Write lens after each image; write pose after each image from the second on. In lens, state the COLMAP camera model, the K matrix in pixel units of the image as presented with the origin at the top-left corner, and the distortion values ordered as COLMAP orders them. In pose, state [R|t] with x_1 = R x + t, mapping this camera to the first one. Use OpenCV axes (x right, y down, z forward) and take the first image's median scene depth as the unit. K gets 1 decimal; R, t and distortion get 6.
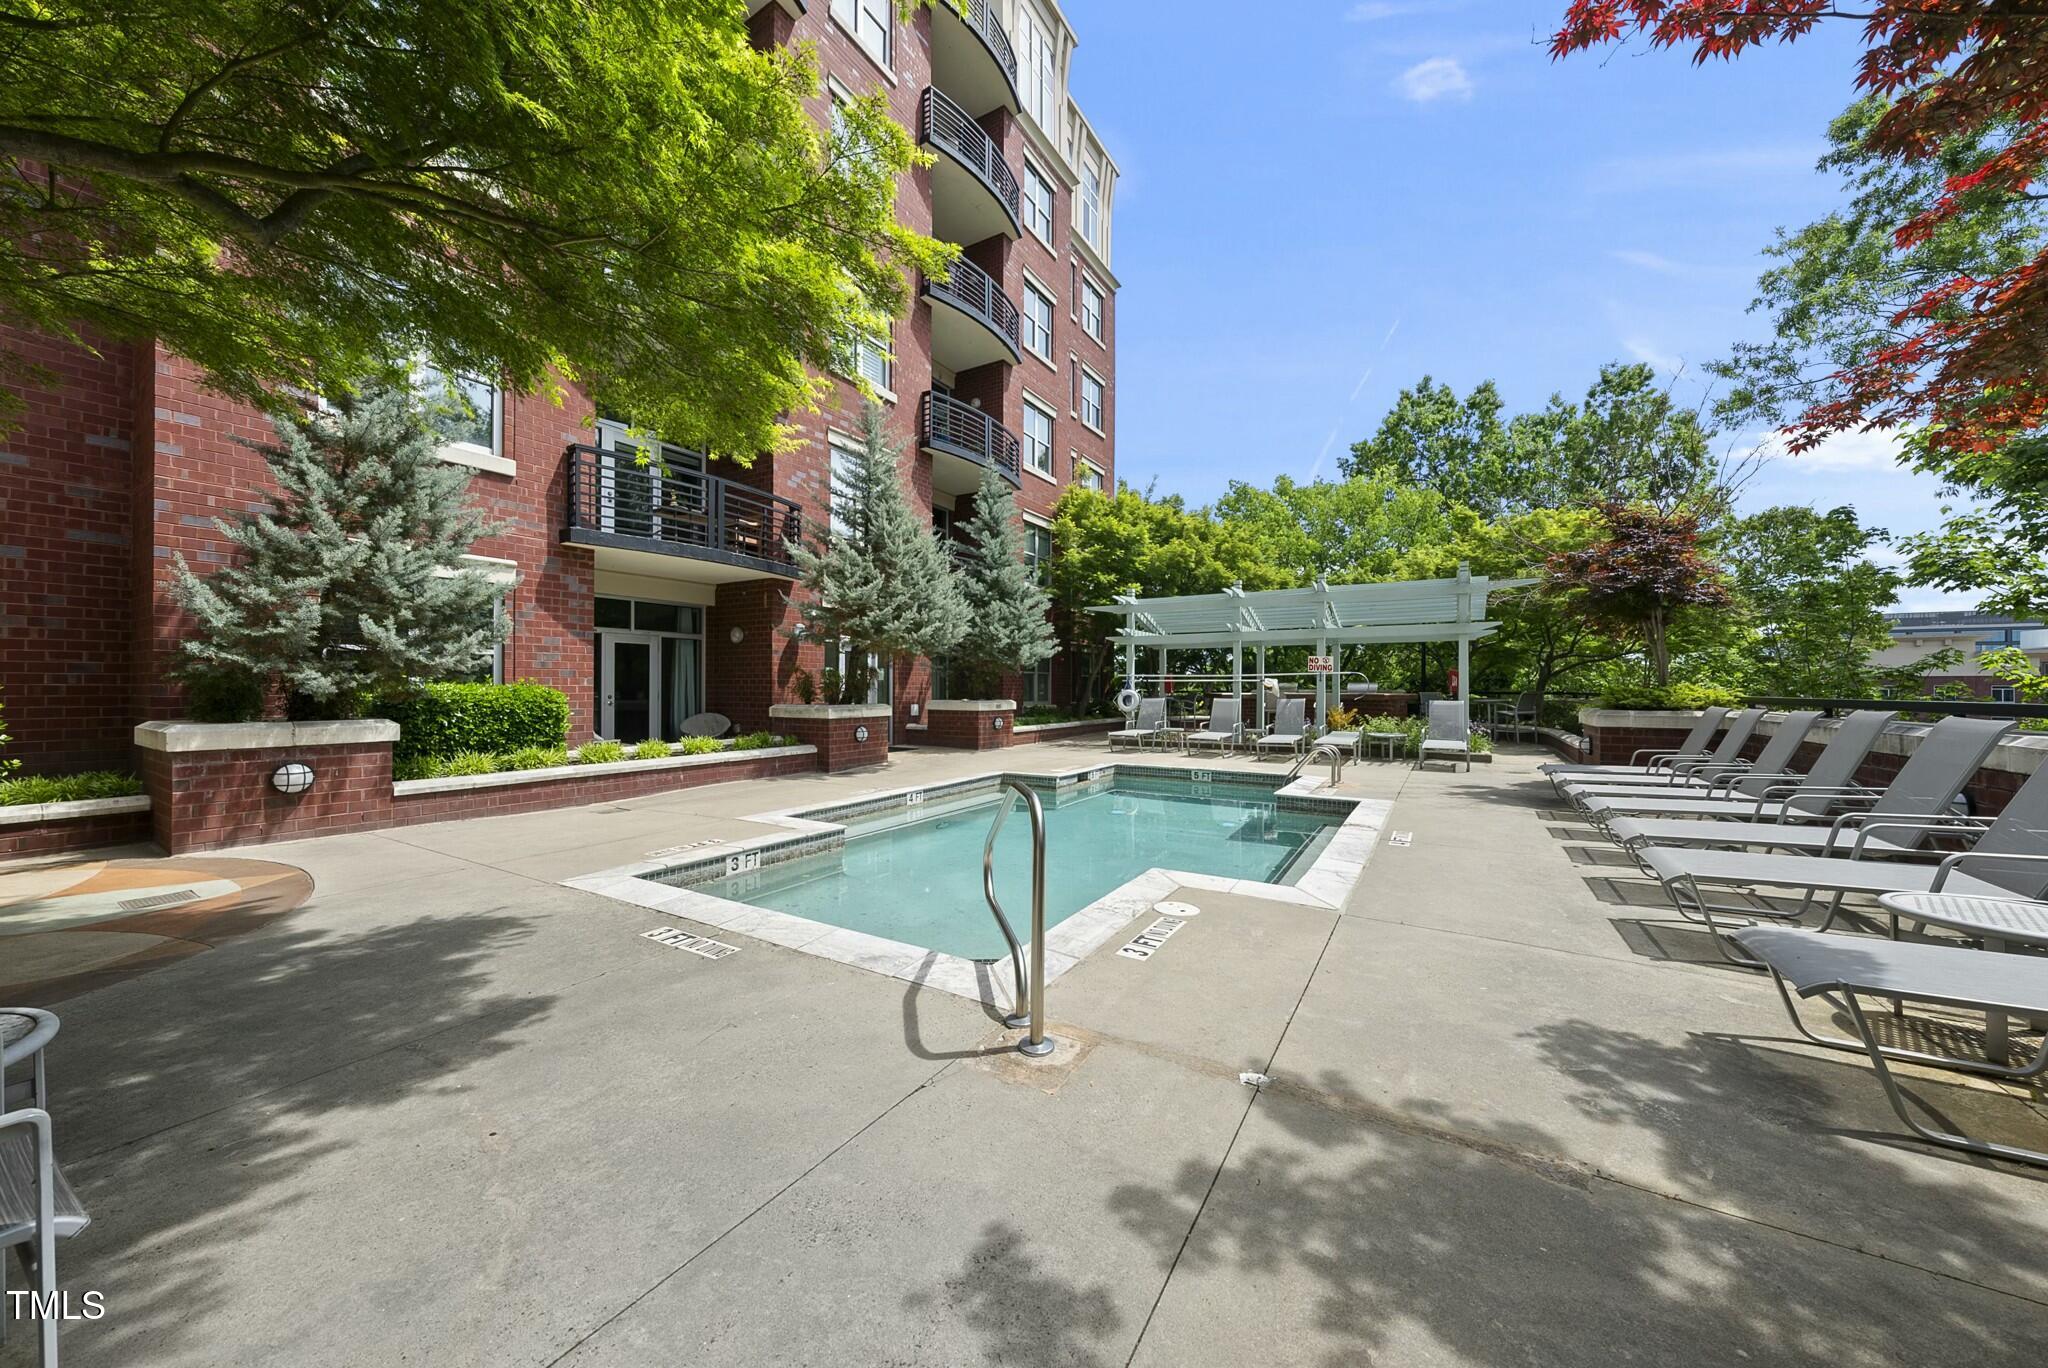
lens RADIAL K [[704.4, 0, 1023.5], [0, 704.4, 691.4], [0, 0, 1]] dist [0.001204, 0.000039]
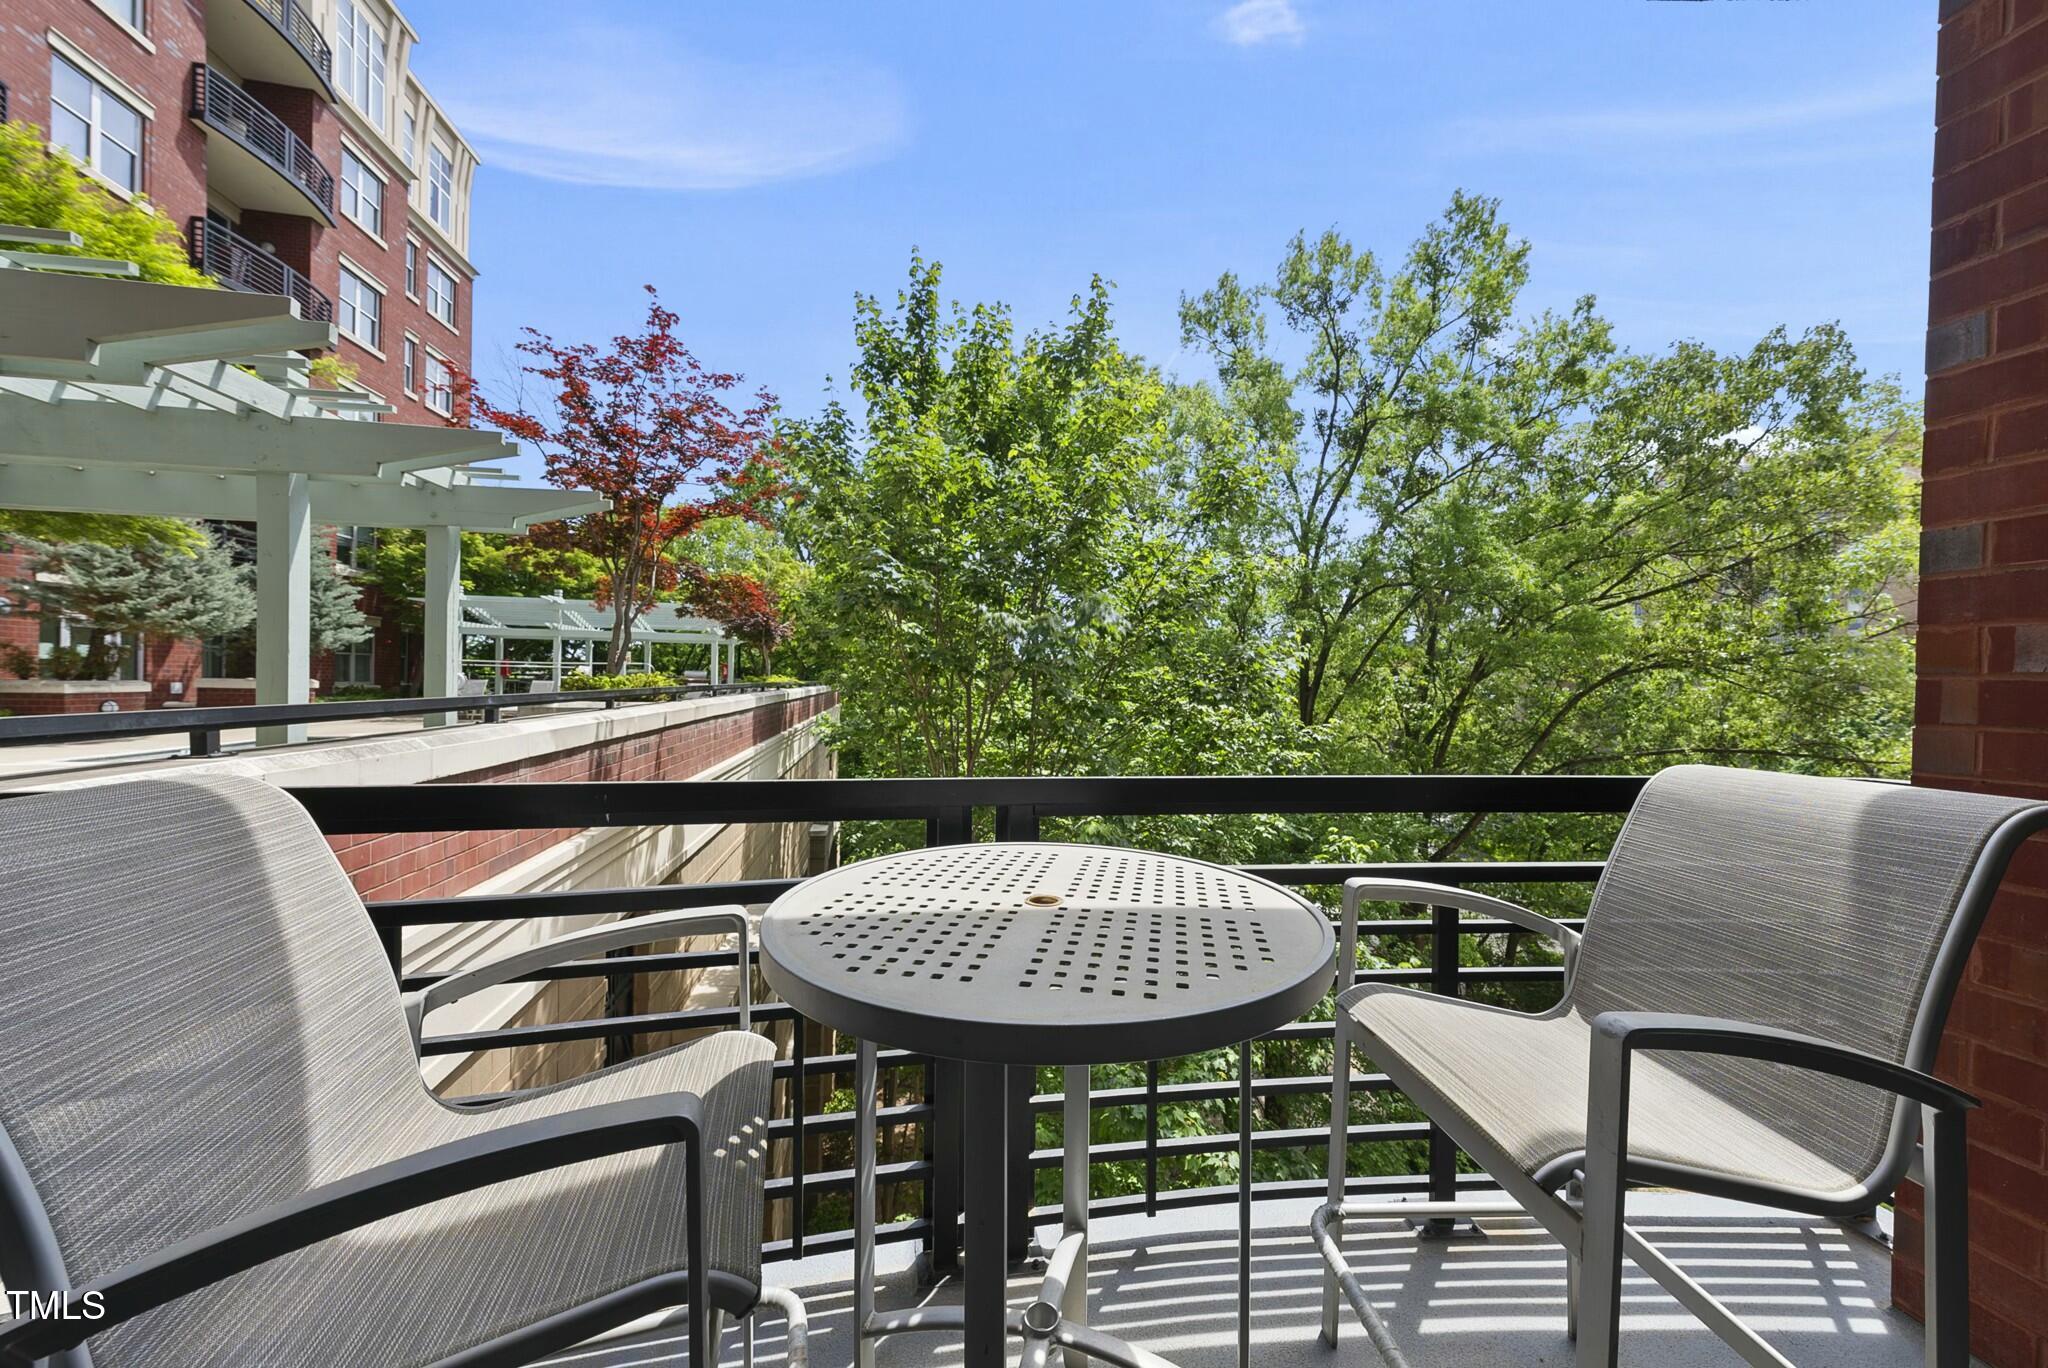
lens RADIAL K [[704.4, 0, 1013.6], [0, 704.4, 685.2], [0, 0, 1]] dist [0.001204, 0.000039]
pose [[0.737742, 0.008512, 0.675029, 0.048896], [-0.016812, 0.999842, 0.005766, -0.003325], [-0.674873, -0.015602, 0.737769, -0.568615]]
